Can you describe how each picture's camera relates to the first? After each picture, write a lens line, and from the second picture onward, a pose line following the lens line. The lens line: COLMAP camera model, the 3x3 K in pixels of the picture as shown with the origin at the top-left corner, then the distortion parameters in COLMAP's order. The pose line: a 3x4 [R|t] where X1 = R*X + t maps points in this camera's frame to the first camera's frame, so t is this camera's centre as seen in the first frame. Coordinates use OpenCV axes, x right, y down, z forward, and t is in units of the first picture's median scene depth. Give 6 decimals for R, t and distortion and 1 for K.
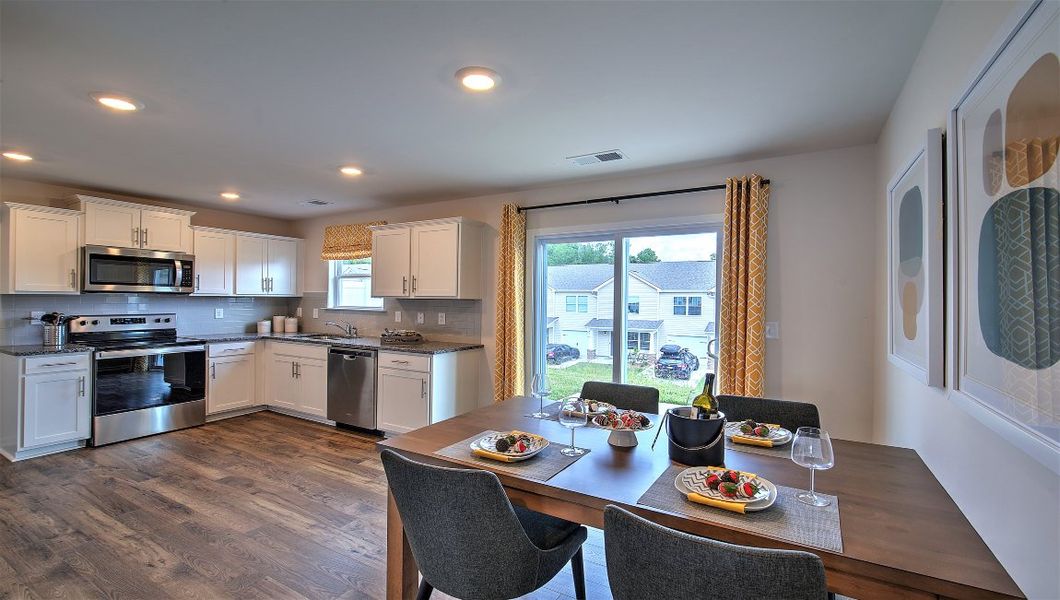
lens RADIAL K [[455.3, 0, 533.5], [0, 455.3, 298.5], [0, 0, 1]] dist [-0.000708, -0.000493]
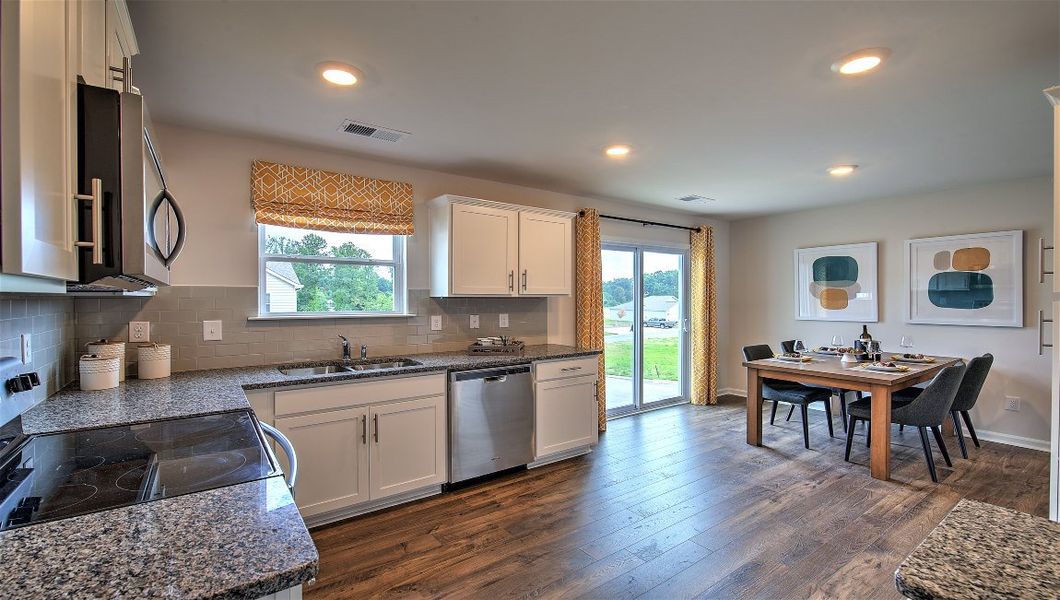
lens RADIAL K [[455.3, 0, 533.5], [0, 455.3, 298.5], [0, 0, 1]] dist [-0.000708, -0.000493]
pose [[0.400071, -0.012878, 0.916394, -1.017435], [0.002392, 0.999913, 0.013007, -0.008140], [-0.916481, -0.003012, 0.400067, 0.641333]]
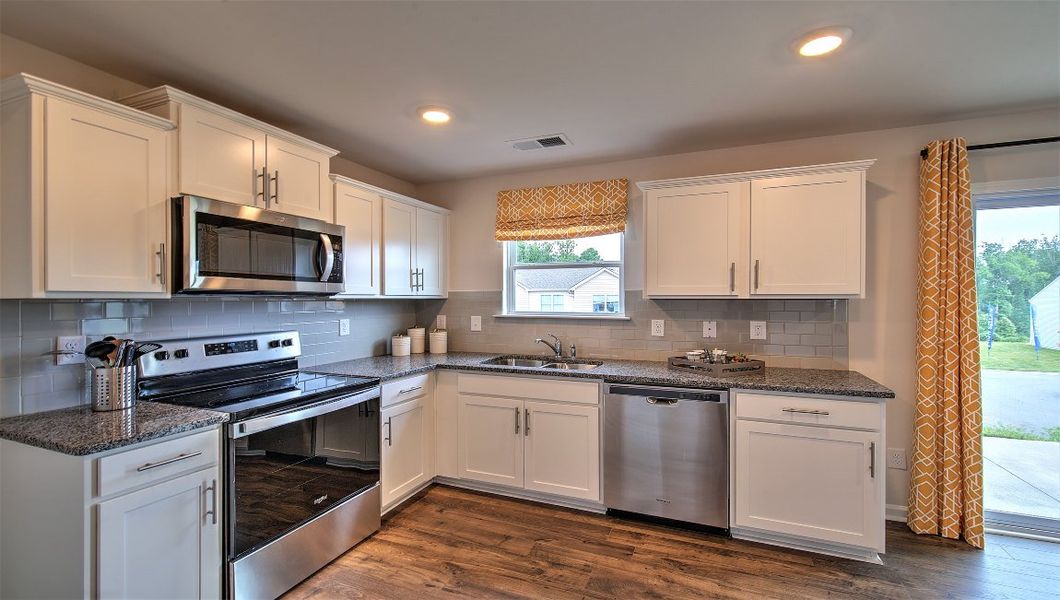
lens RADIAL K [[456.1, 0, 530.0], [0, 456.1, 300.0], [0, 0, 1]] dist [-0.001538, -0.000450]
pose [[0.991018, -0.012035, 0.133186, -0.631903], [0.011519, 0.999923, 0.004643, -0.004154], [-0.133232, -0.003067, 0.991080, 0.438912]]
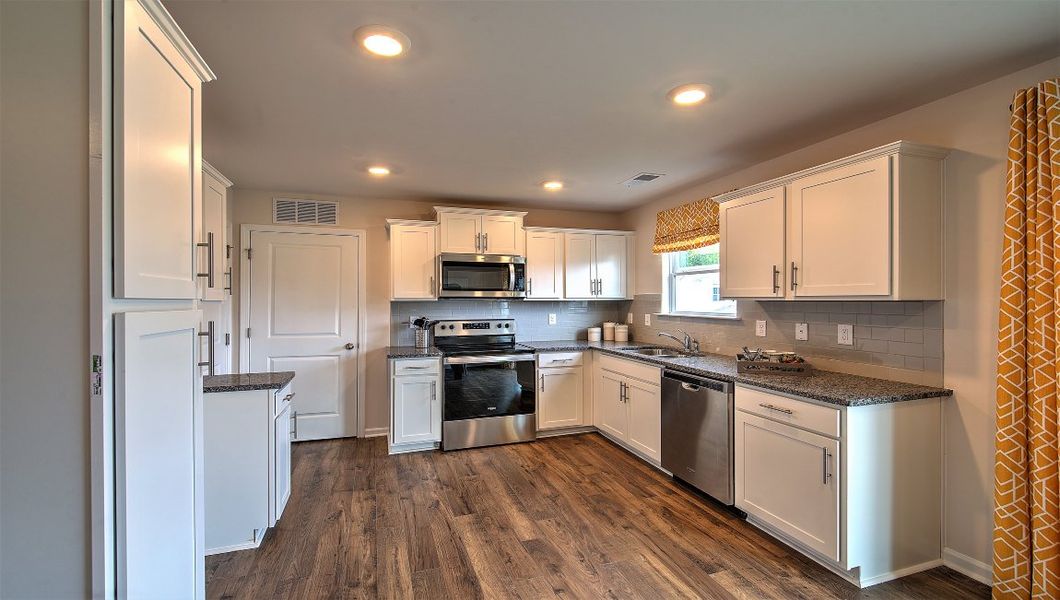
lens RADIAL K [[455.3, 0, 533.5], [0, 455.3, 298.5], [0, 0, 1]] dist [-0.000708, -0.000493]
pose [[0.760204, -0.015798, -0.649493, -0.131620], [0.012205, 0.999875, -0.010036, -0.000544], [0.649570, -0.000298, 0.760301, 0.313829]]
